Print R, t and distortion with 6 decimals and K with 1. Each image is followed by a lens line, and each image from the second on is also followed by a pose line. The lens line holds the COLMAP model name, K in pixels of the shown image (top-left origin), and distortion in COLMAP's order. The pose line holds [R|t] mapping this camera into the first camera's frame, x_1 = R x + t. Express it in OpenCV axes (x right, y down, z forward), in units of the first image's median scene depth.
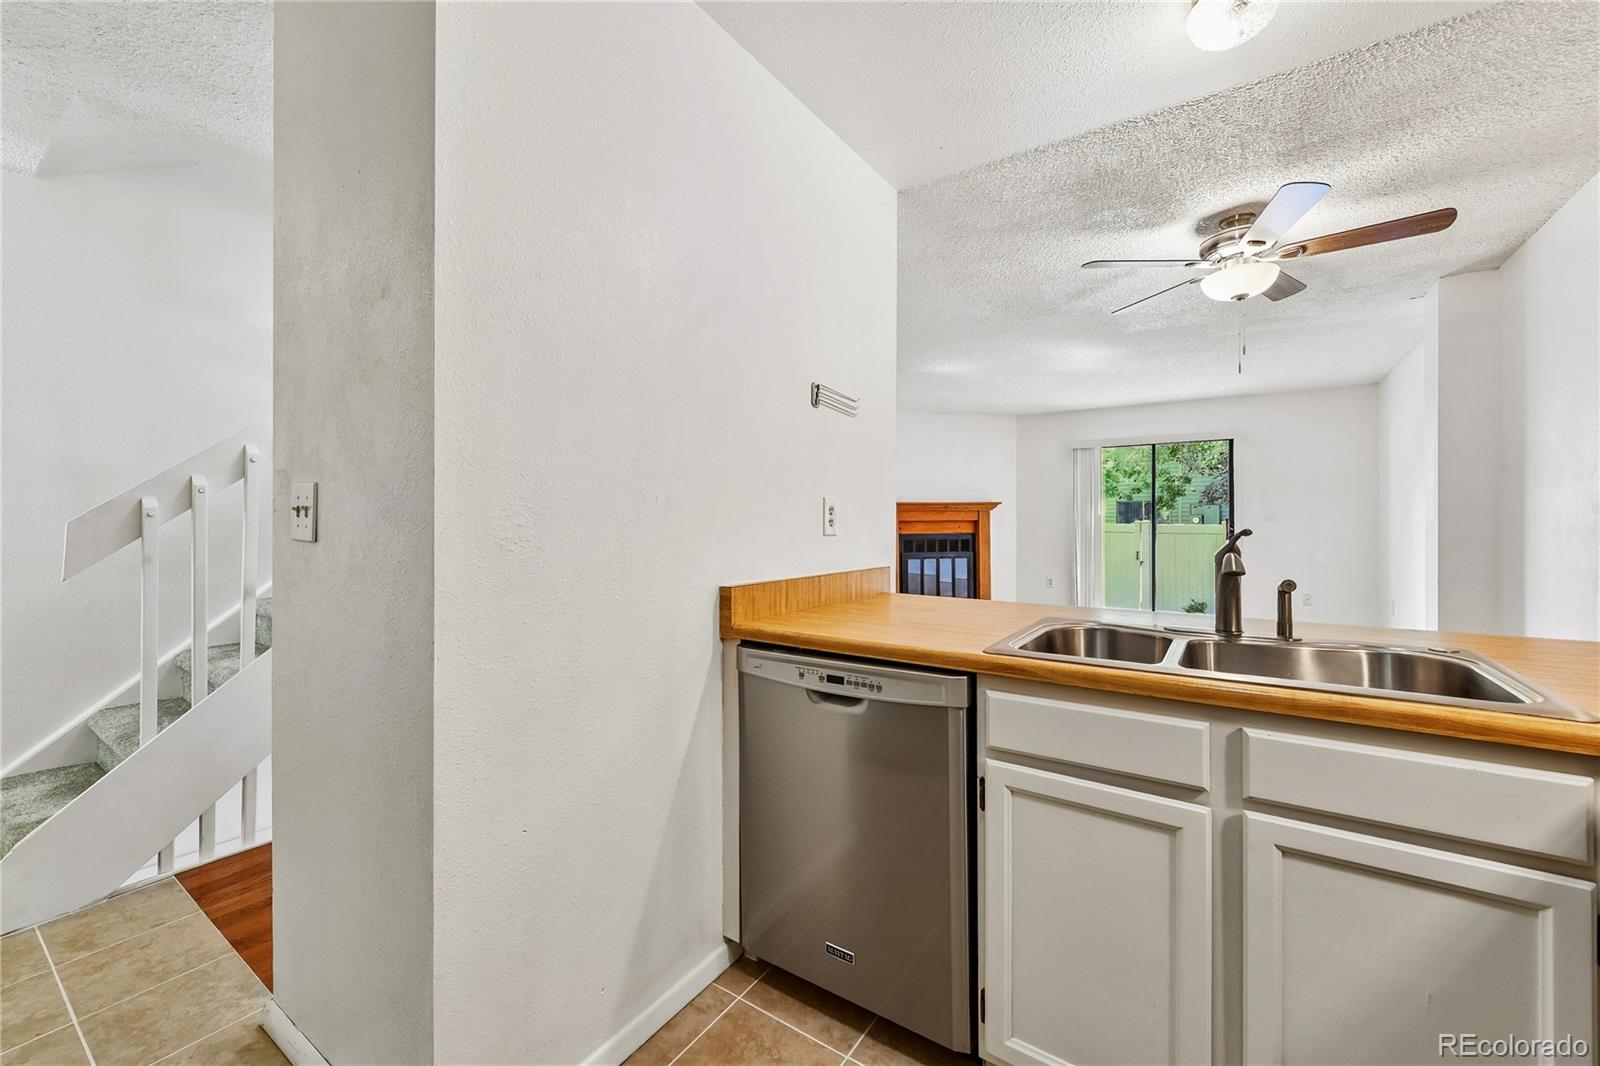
lens RADIAL K [[637.1, 0, 801.4], [0, 637.1, 530.3], [0, 0, 1]] dist [0.002392, 0.000146]
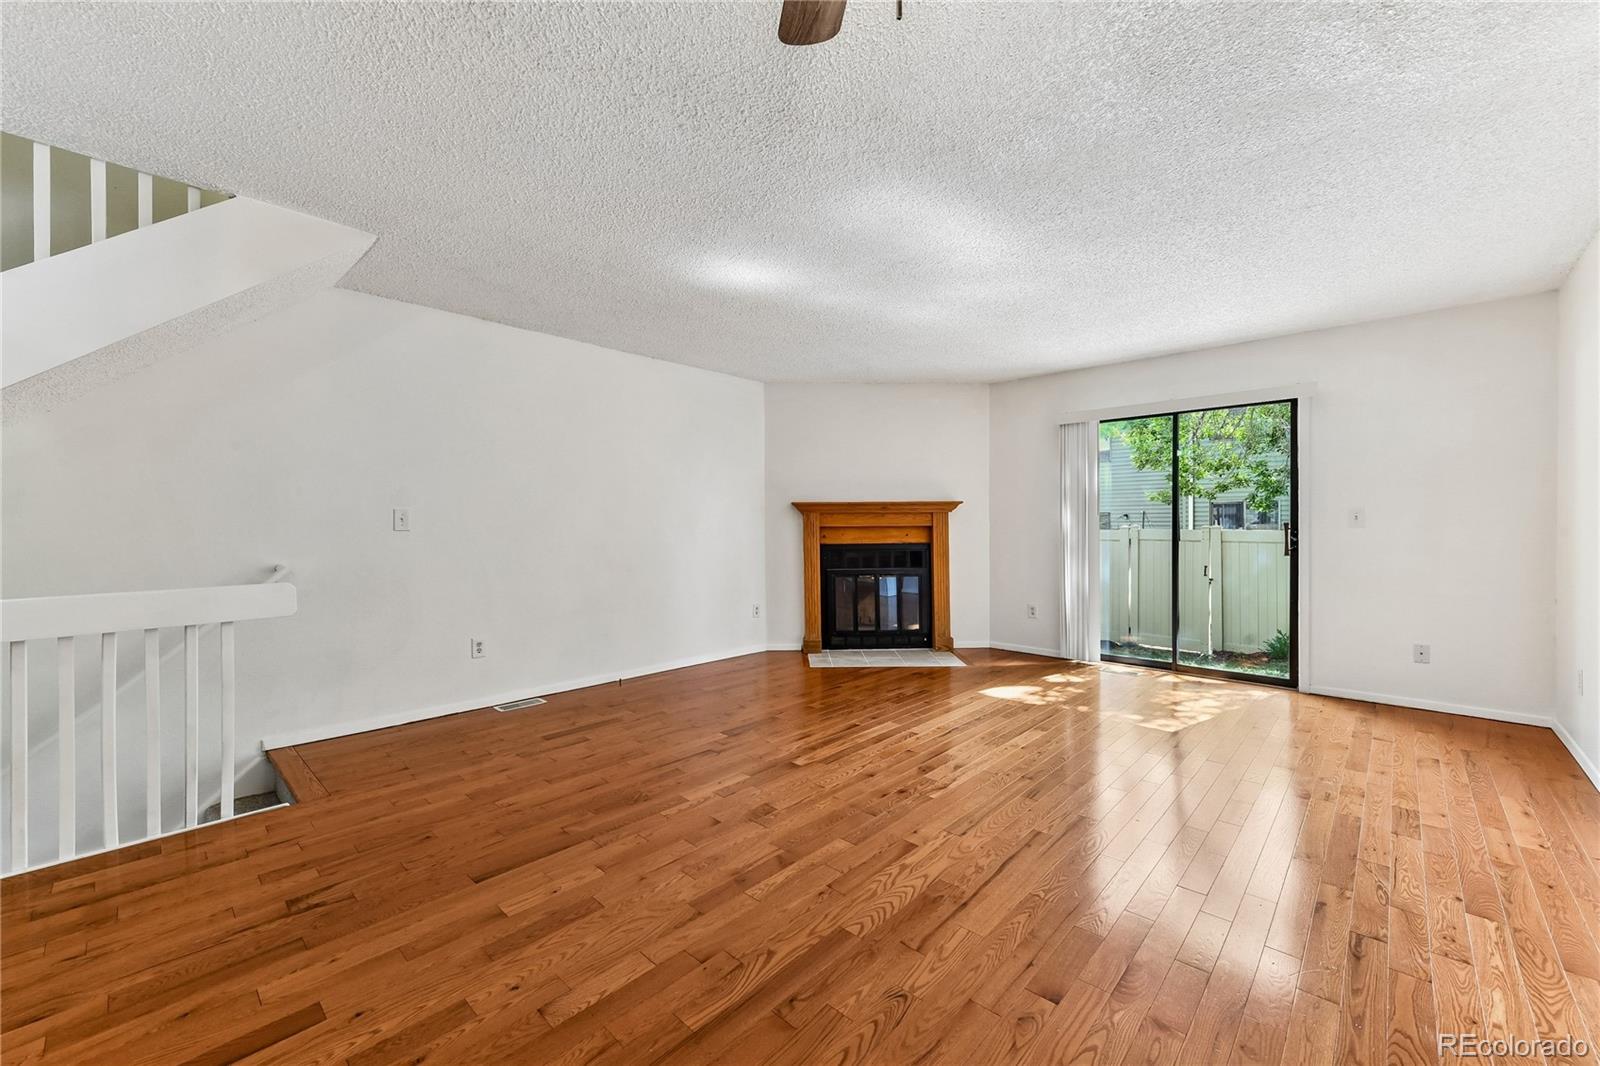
lens RADIAL K [[637.1, 0, 797.1], [0, 637.1, 529.5], [0, 0, 1]] dist [0.002392, 0.000146]
pose [[0.988484, -0.003103, -0.151295, 0.234673], [0.001483, 0.999940, -0.010815, -0.003578], [0.151319, 0.010466, 0.988430, 0.245408]]
